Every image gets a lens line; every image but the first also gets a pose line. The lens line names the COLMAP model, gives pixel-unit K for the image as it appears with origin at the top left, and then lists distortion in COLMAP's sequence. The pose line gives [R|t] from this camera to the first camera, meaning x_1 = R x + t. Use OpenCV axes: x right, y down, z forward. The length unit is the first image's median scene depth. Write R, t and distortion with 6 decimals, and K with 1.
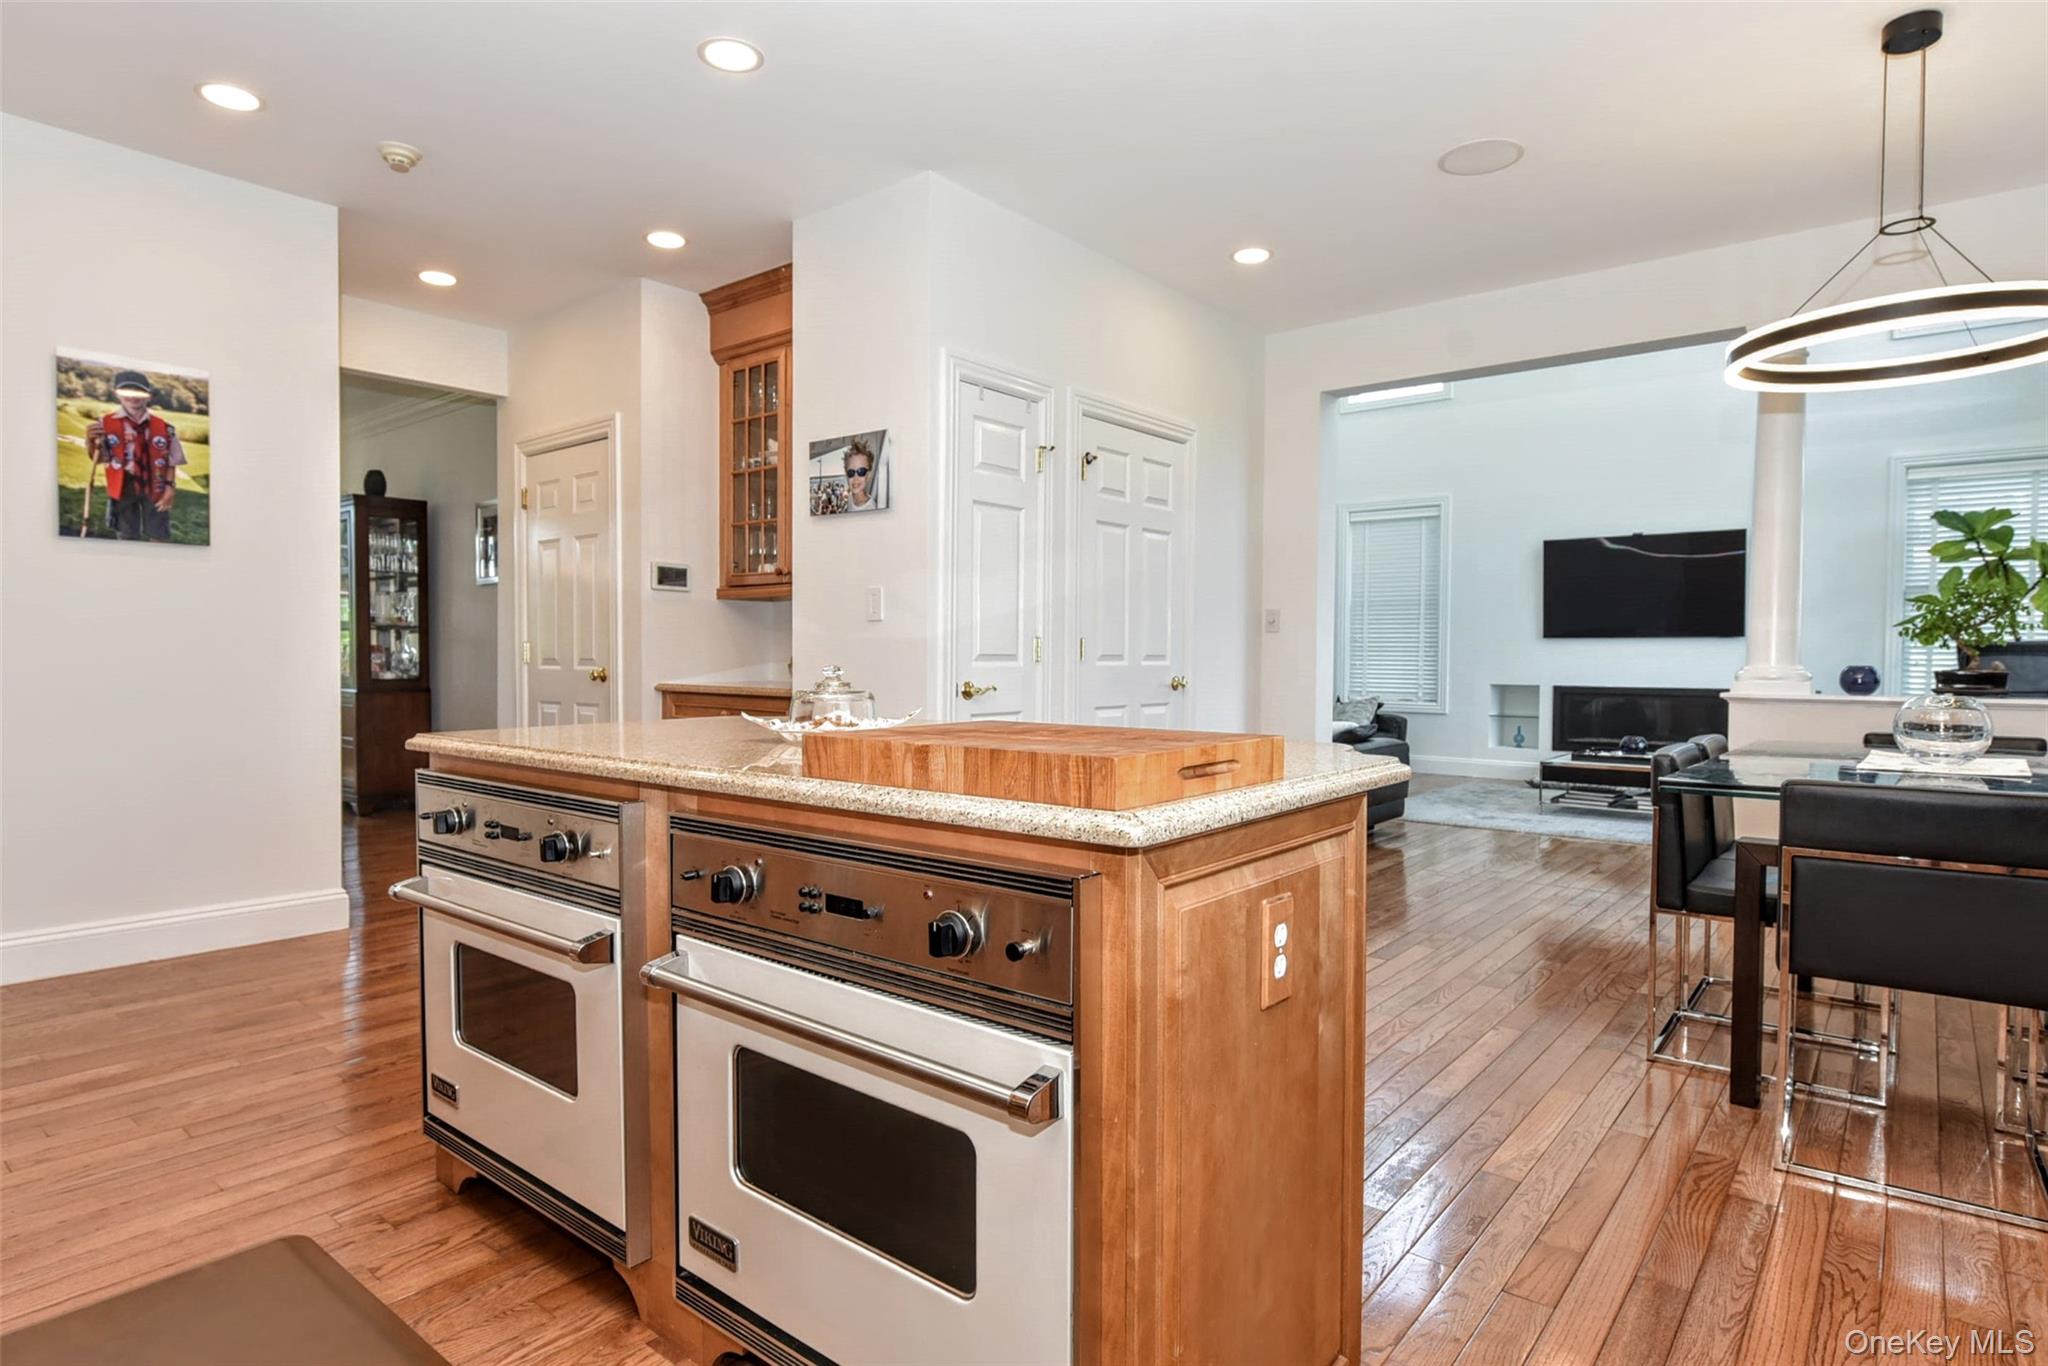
lens RADIAL K [[1107.4, 0, 1024.0], [0, 1107.4, 683.0], [0, 0, 1]] dist [0.001448, 0.000609]
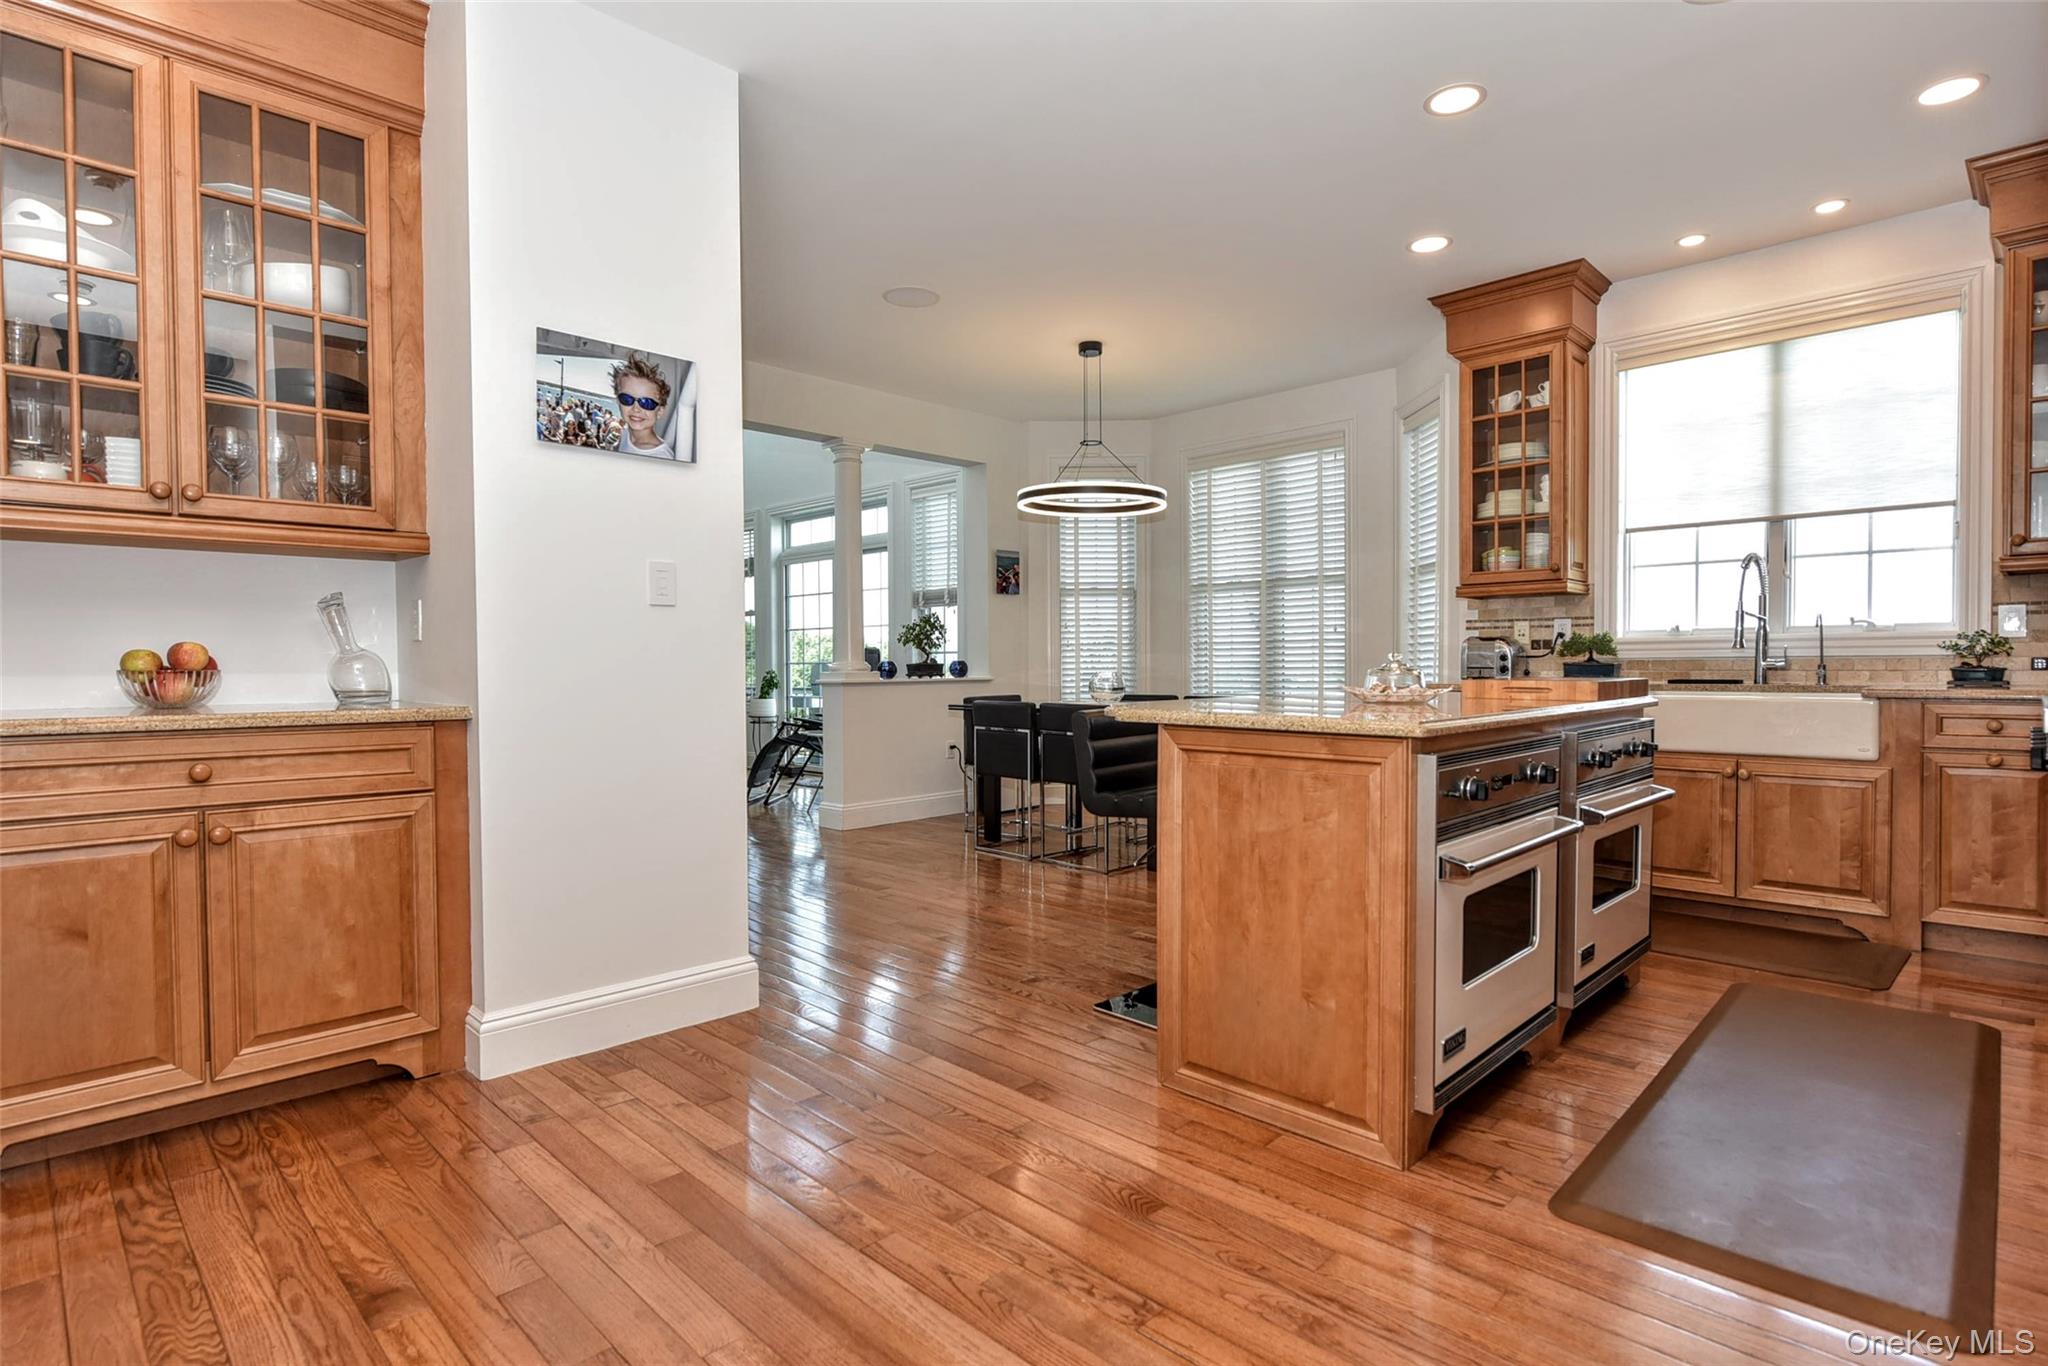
lens RADIAL K [[1025.8, 0, 1026.6], [0, 1025.8, 688.1], [0, 0, 1]] dist [-0.006404, -0.000375]
pose [[0.090168, -0.032567, 0.995394, -0.452847], [0.035751, 0.998927, 0.029444, -0.006420], [-0.995285, 0.032932, 0.091235, 0.385816]]
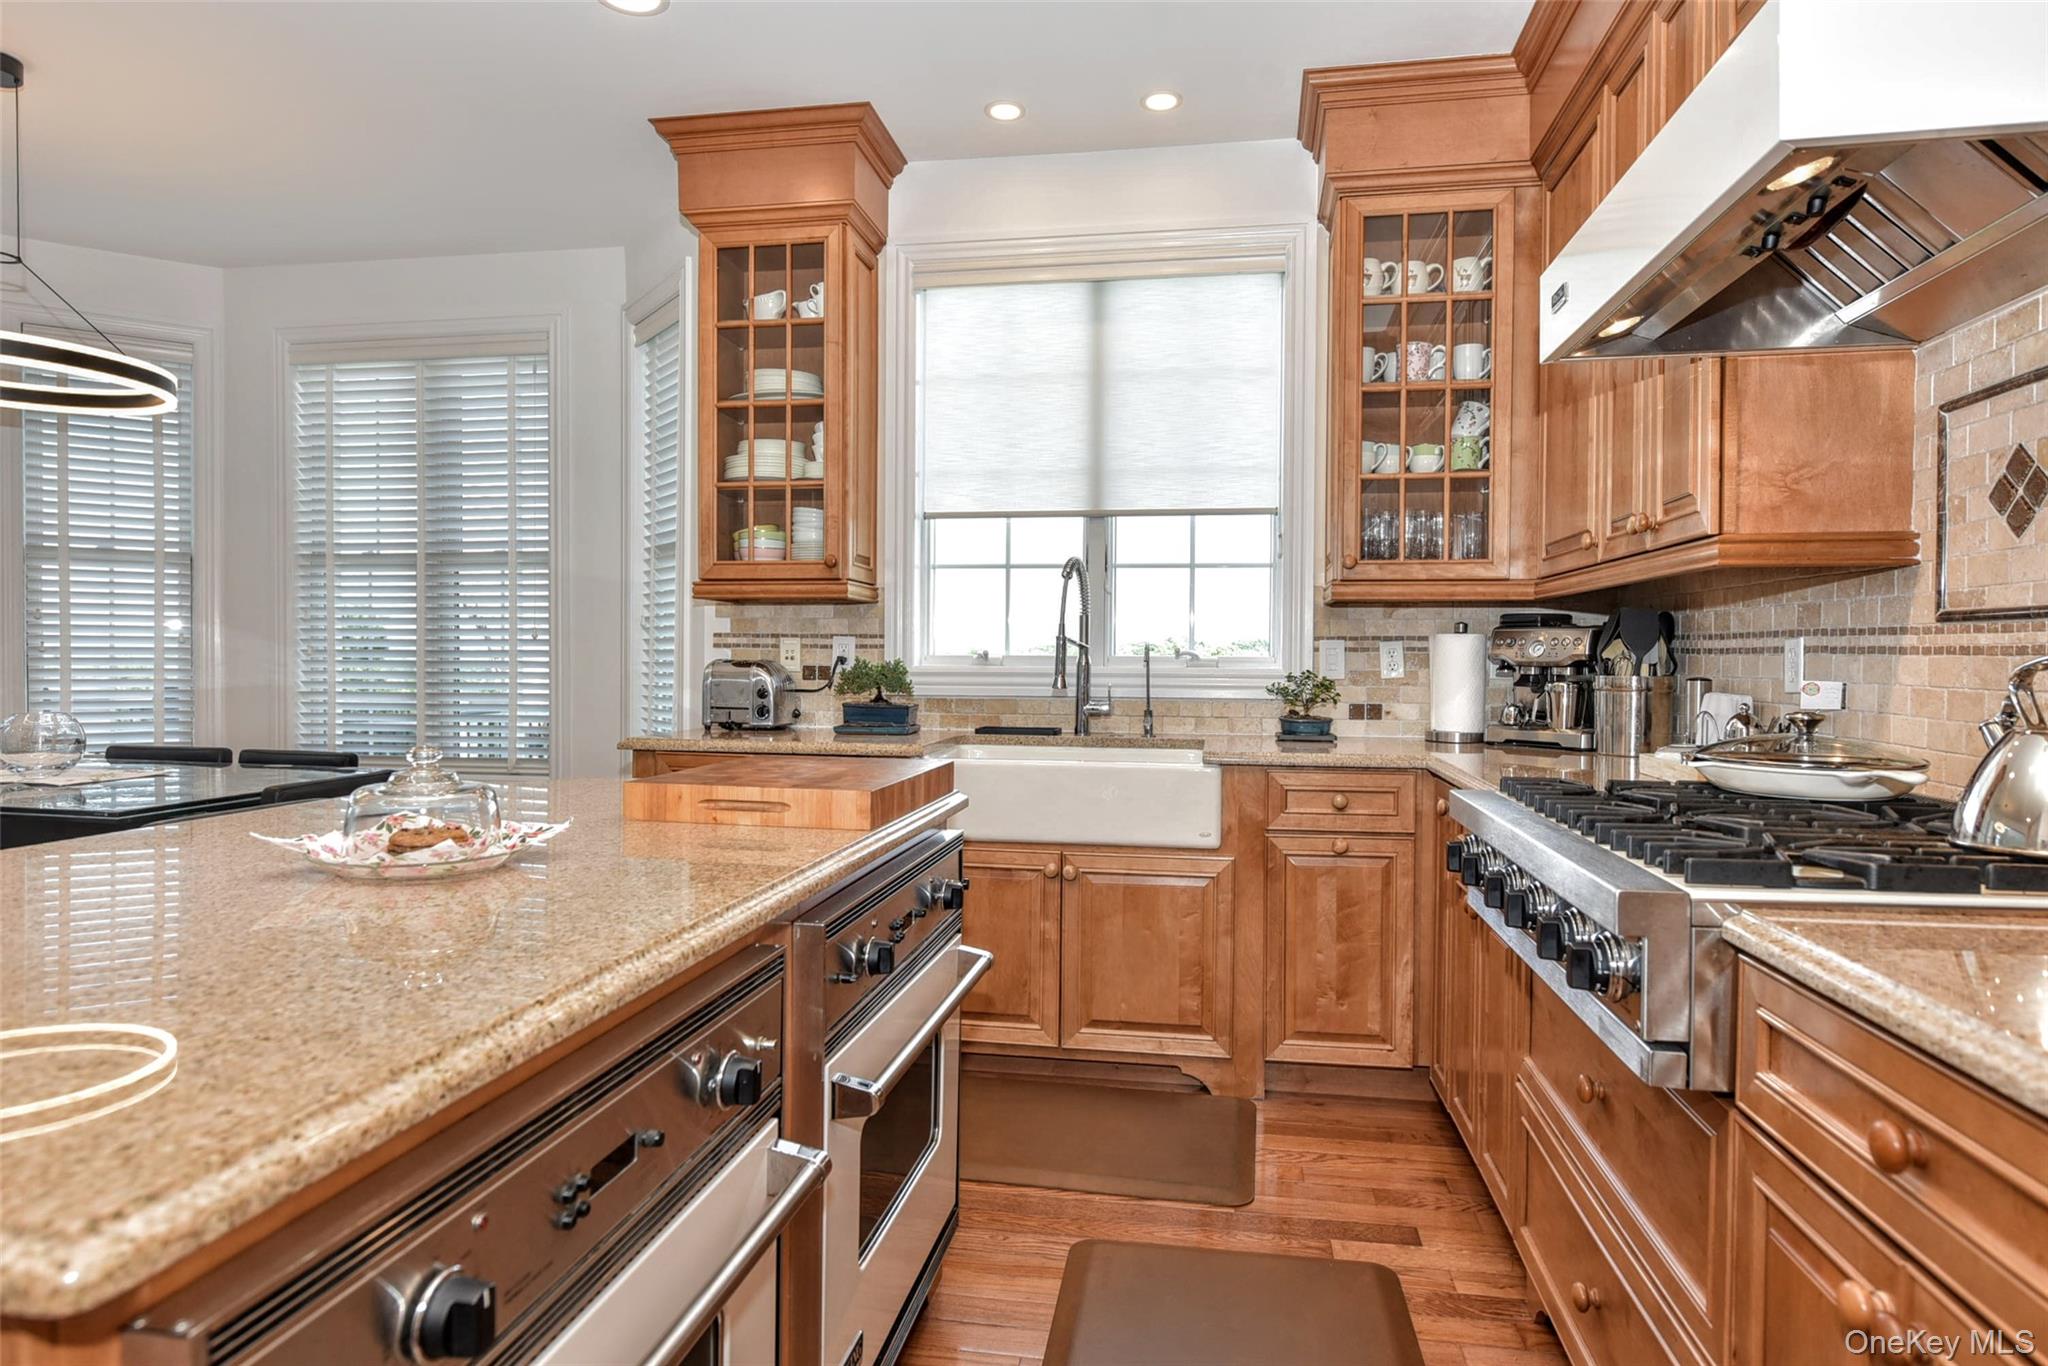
lens RADIAL K [[1171.7, 0, 1024.0], [0, 1171.7, 683.0], [0, 0, 1]] dist [-0.005548, -0.000466]
pose [[-0.497002, -0.031592, 0.867174, -0.251296], [0.012728, 0.998964, 0.043689, -0.020484], [-0.867656, 0.032751, -0.496085, 0.288452]]
